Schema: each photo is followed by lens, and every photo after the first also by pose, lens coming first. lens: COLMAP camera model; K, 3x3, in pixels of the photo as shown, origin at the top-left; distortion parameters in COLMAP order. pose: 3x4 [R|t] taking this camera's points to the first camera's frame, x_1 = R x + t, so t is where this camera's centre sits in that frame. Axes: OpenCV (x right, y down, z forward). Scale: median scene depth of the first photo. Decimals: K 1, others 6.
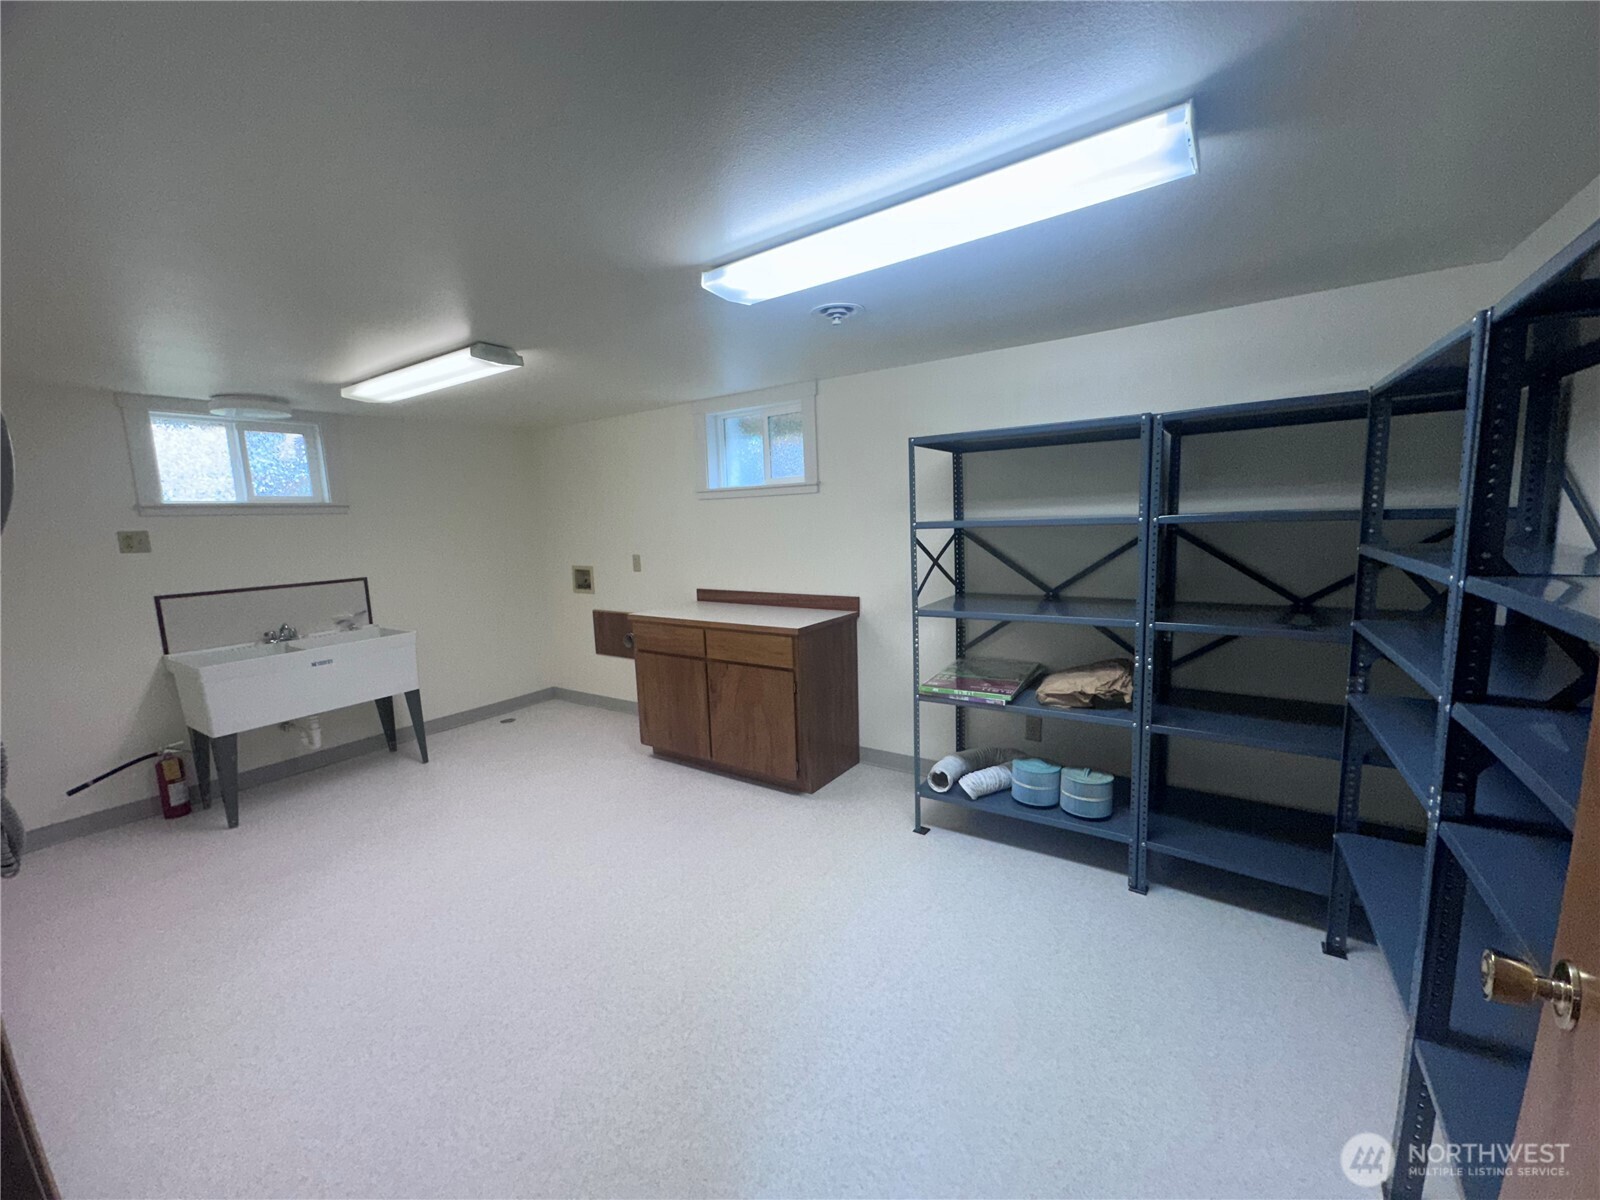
lens RADIAL K [[639.9, 0, 802.2], [0, 639.9, 594.7], [0, 0, 1]] dist [0.002020, -0.001361]
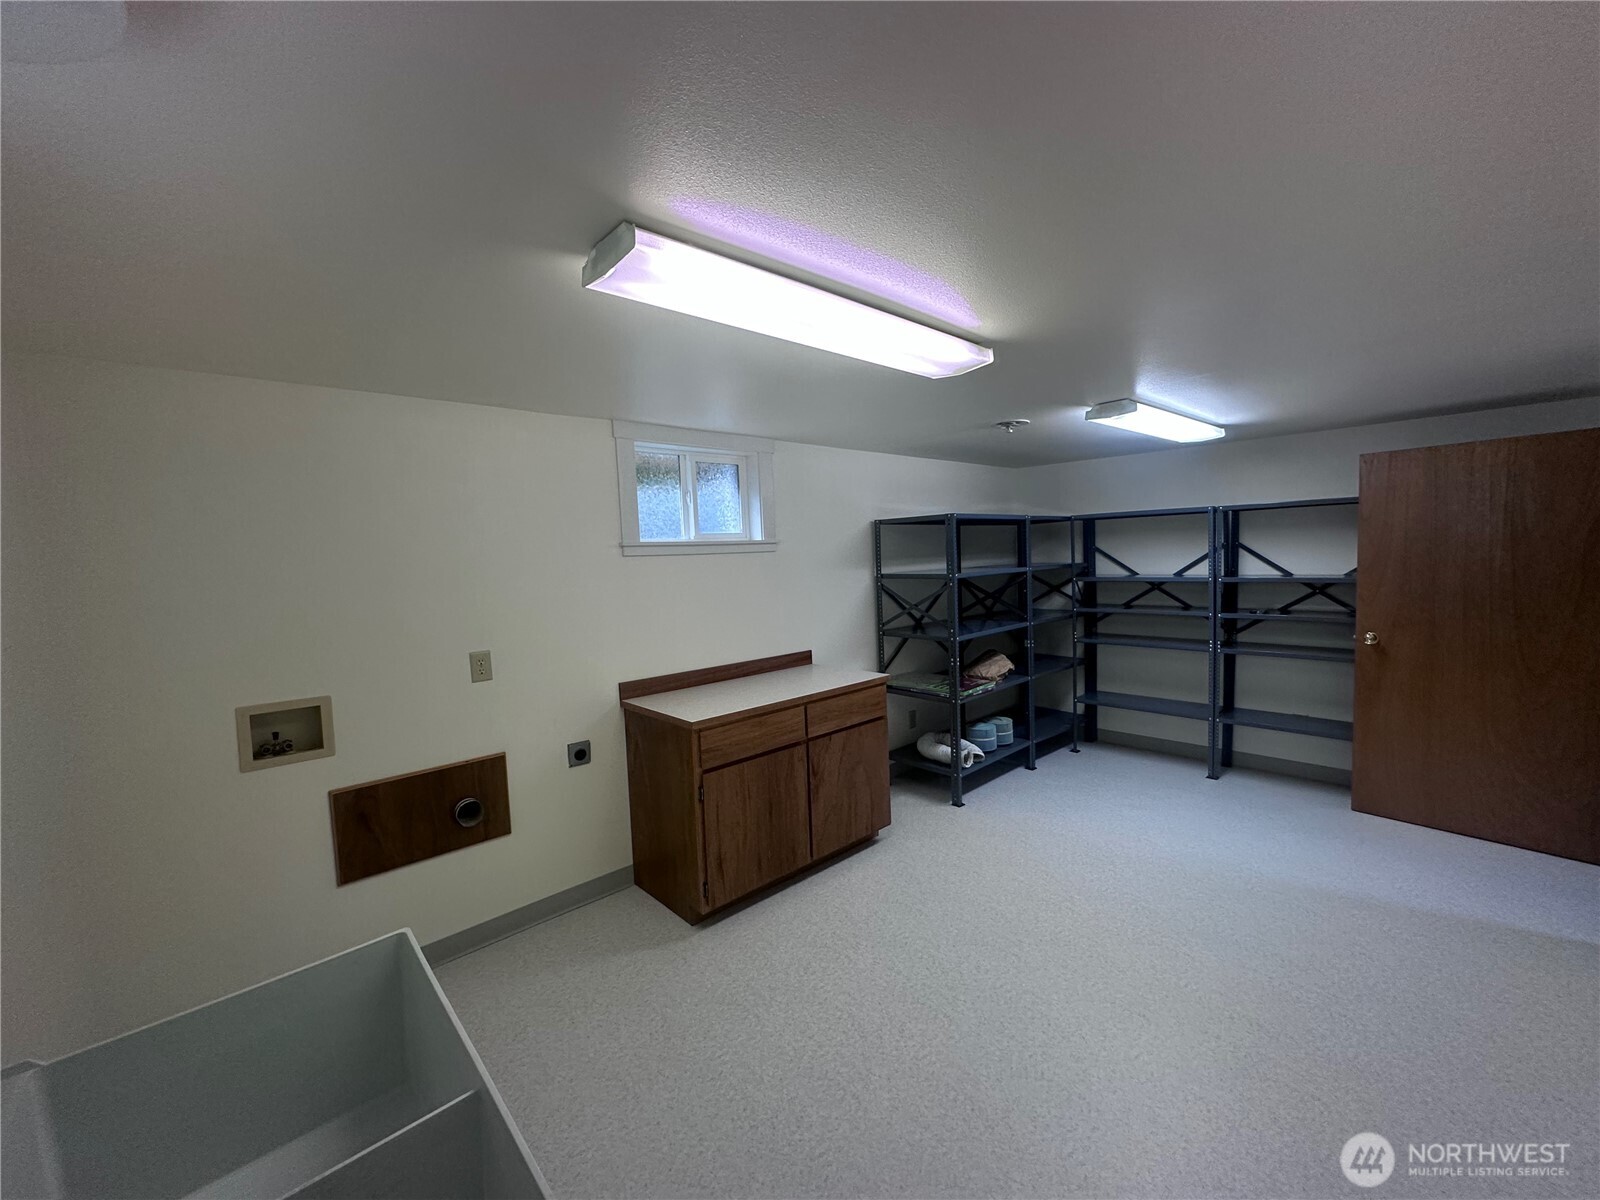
lens RADIAL K [[639.9, 0, 803.7], [0, 639.9, 608.7], [0, 0, 1]] dist [0.002020, -0.001361]
pose [[0.233103, -0.049873, 0.971172, -0.970362], [0.152571, 0.988192, 0.014127, -0.085030], [-0.960409, 0.144879, 0.237960, 0.780856]]
